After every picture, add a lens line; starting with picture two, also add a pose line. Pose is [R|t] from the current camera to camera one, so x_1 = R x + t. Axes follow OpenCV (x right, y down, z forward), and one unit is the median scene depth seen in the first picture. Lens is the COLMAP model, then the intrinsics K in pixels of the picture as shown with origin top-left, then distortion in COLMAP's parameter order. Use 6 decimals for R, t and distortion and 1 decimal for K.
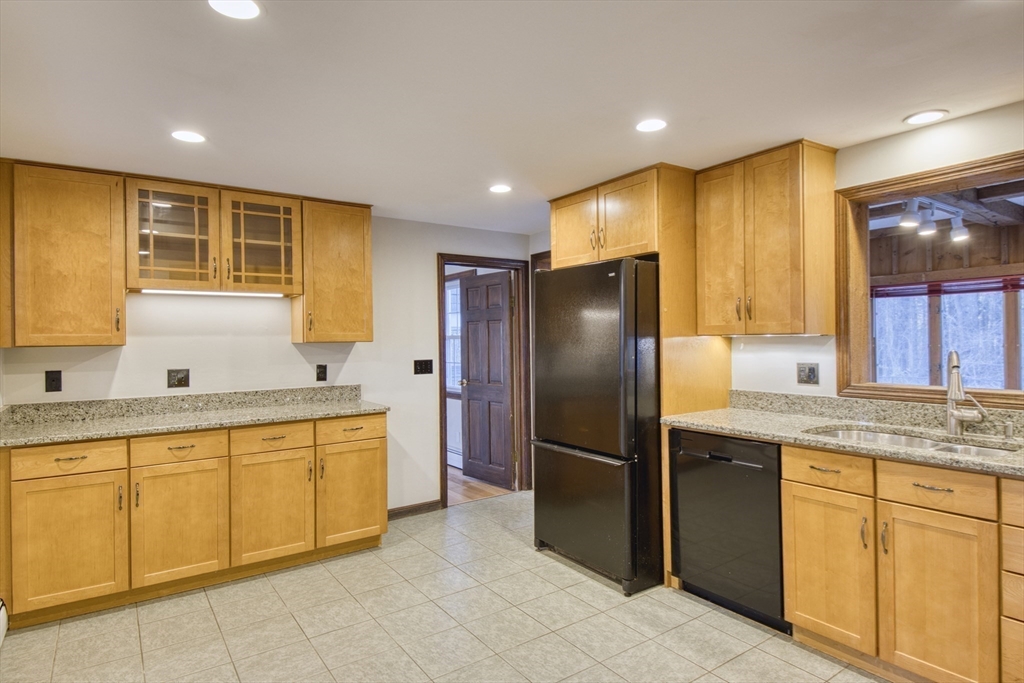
lens RADIAL K [[556.3, 0, 512.0], [0, 556.3, 341.5], [0, 0, 1]] dist [-0.000873, -0.000510]
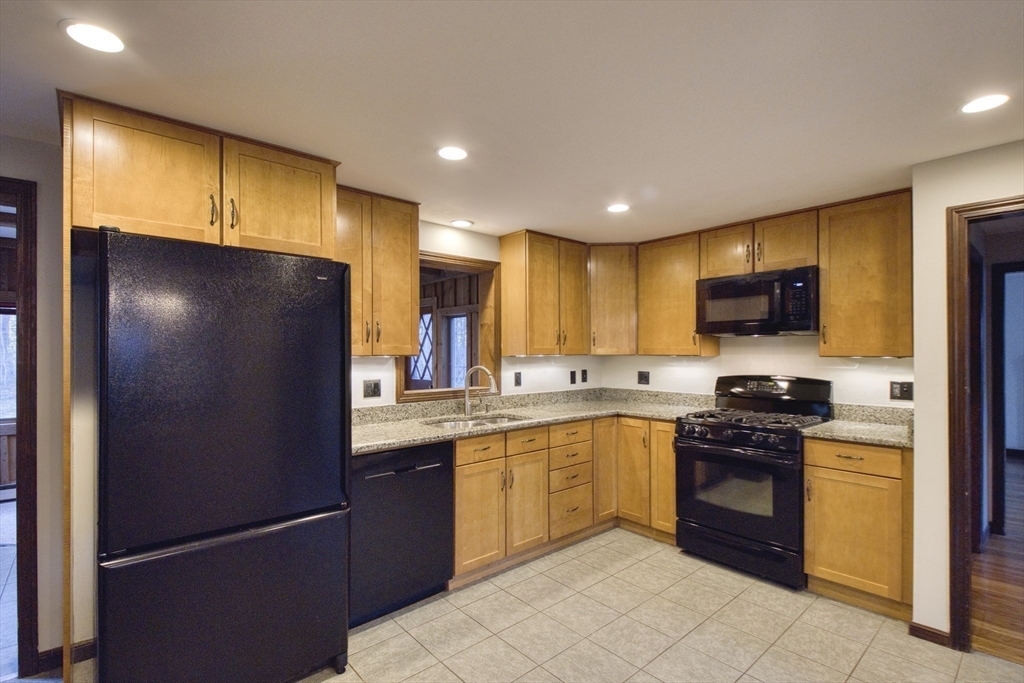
lens RADIAL K [[483.1, 0, 512.0], [0, 483.1, 341.5], [0, 0, 1]] dist [0.000116, -0.000046]
pose [[-0.113828, 0.033850, 0.992924, -0.612157], [0.010910, 0.999402, -0.032820, -0.006734], [-0.993441, 0.007097, -0.114129, 0.922788]]
